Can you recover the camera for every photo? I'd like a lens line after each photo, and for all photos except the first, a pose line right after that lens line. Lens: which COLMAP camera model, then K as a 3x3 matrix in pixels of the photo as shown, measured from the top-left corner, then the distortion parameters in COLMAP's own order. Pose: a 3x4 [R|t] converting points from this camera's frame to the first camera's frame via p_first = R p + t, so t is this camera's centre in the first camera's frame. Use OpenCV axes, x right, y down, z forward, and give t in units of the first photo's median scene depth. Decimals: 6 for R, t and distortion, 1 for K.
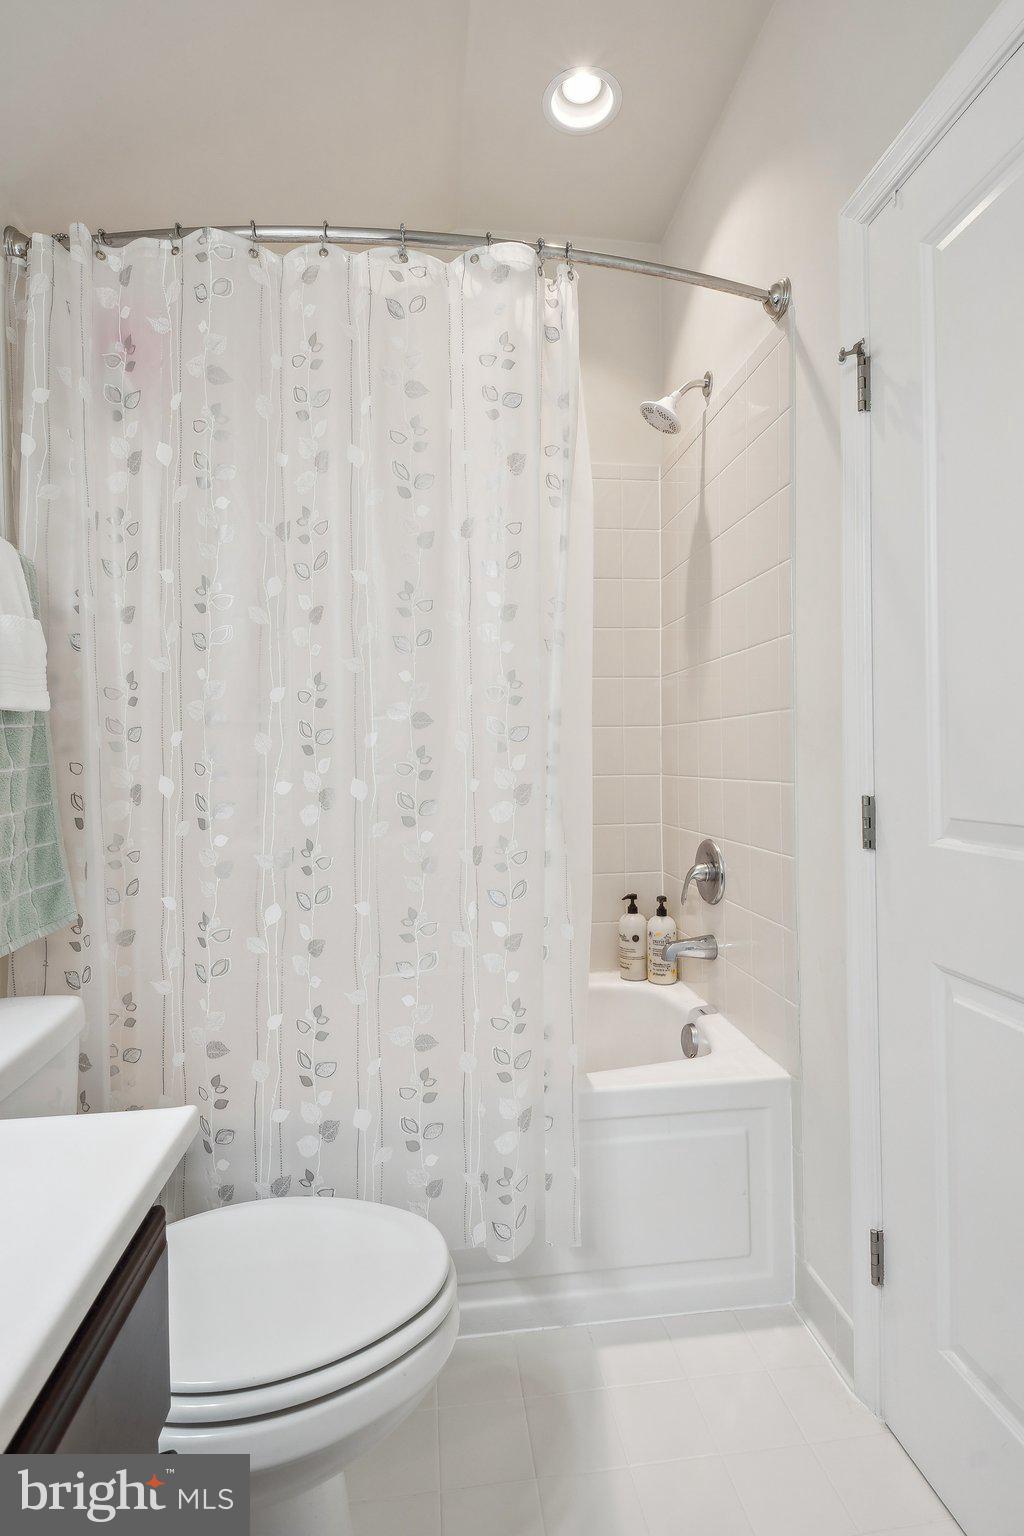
lens RADIAL K [[736.5, 0, 512.0], [0, 736.5, 768.0], [0, 0, 1]] dist [0.040103, -0.033747]
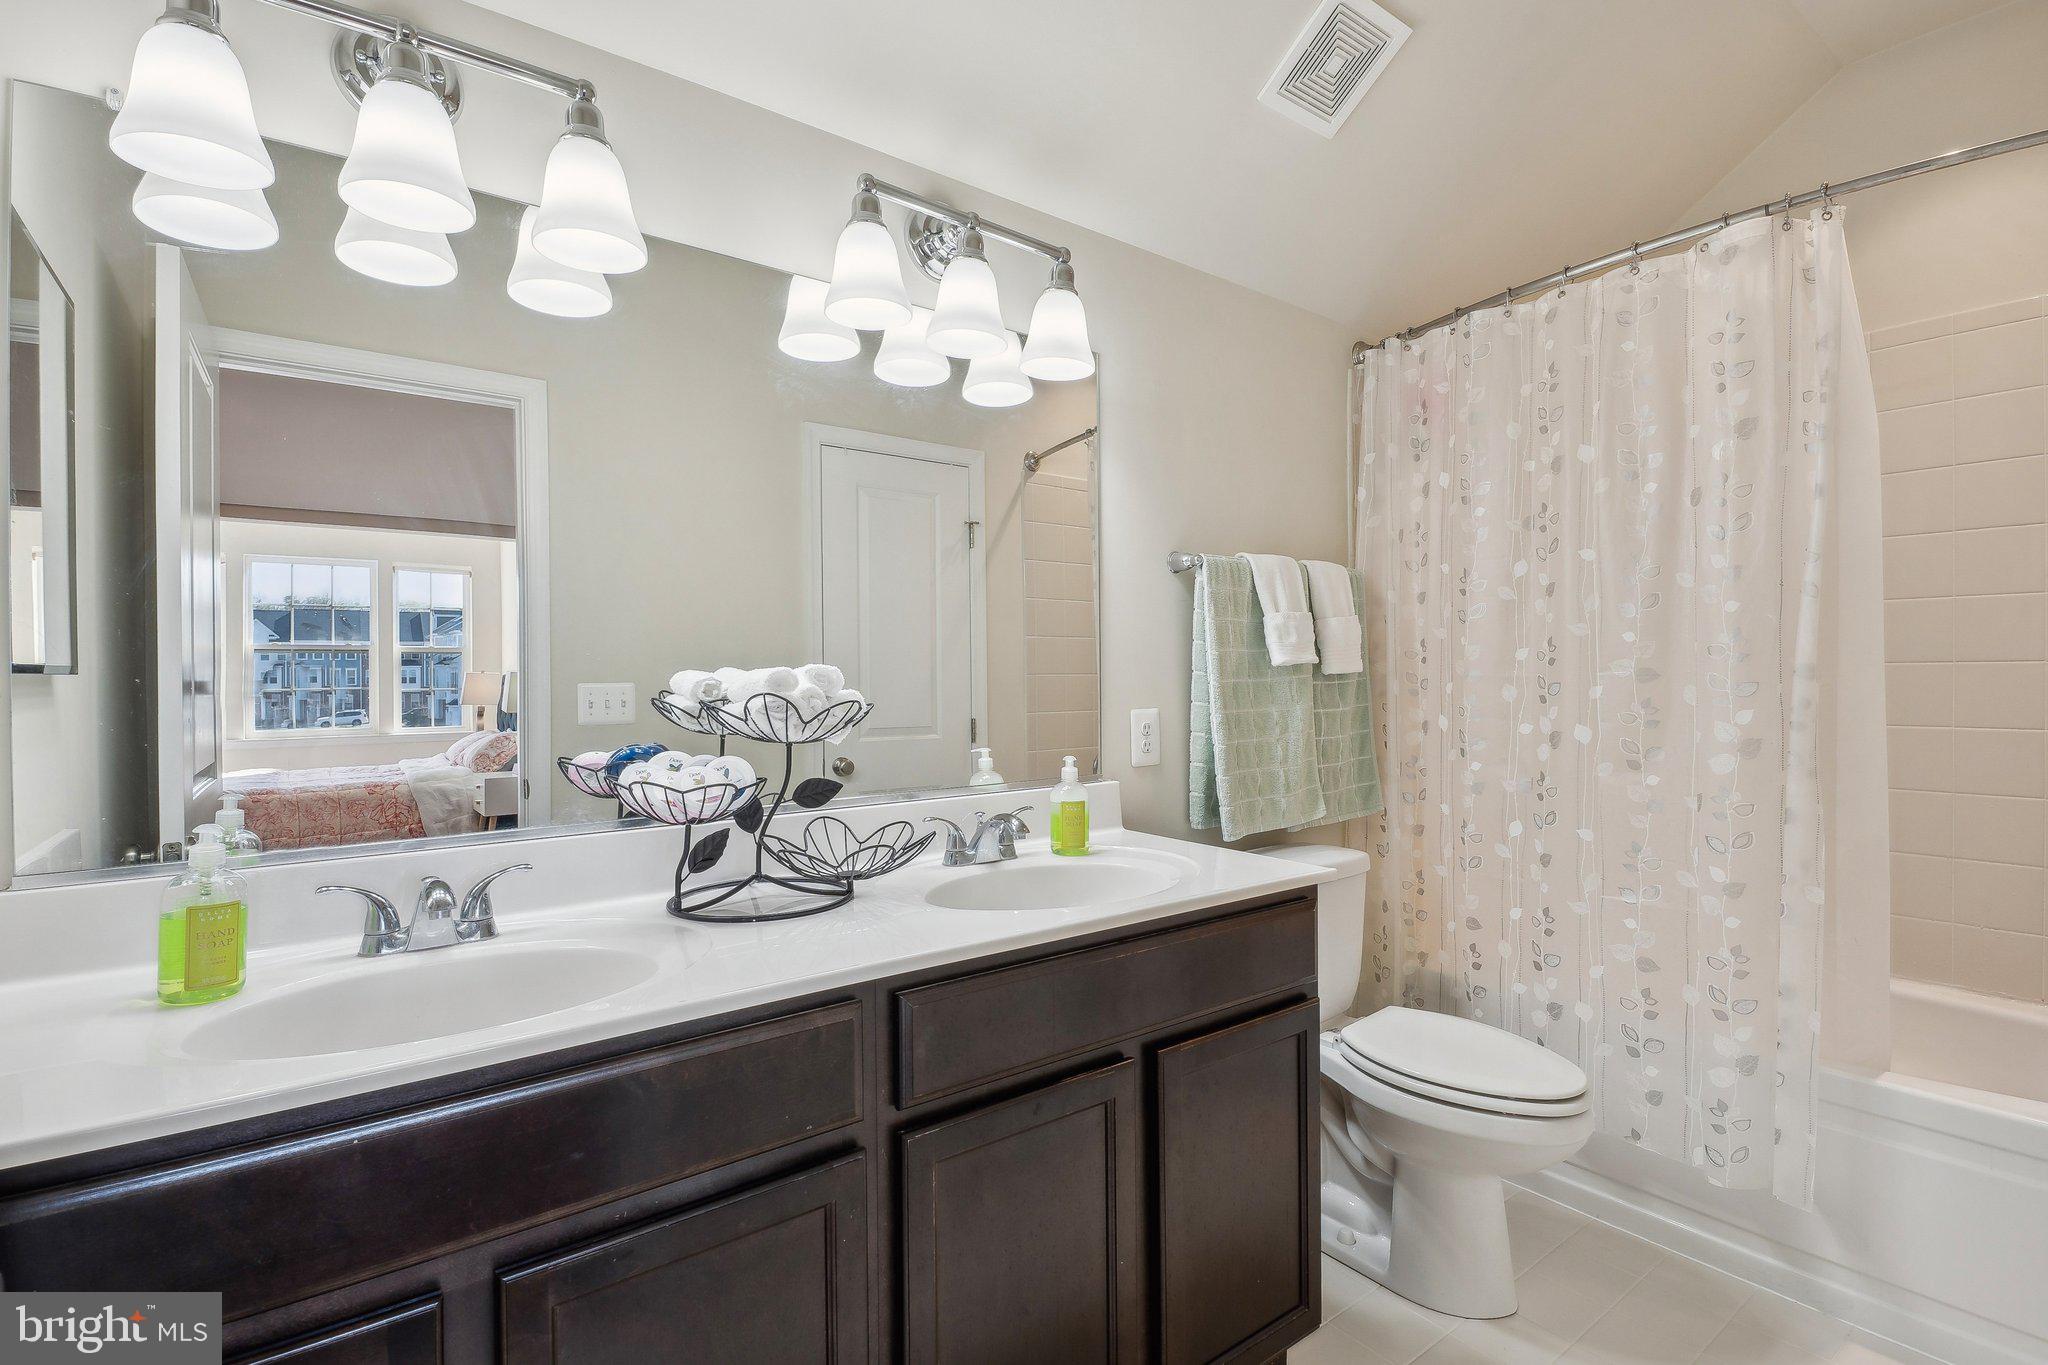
lens RADIAL K [[958.6, 0, 1018.8], [0, 958.6, 679.3], [0, 0, 1]] dist [0.014228, -0.017149]
pose [[0.496364, 0.012851, -0.868019, 0.678749], [-0.011714, 0.999899, 0.008106, -0.060258], [0.868035, 0.006145, 0.496464, -0.552438]]
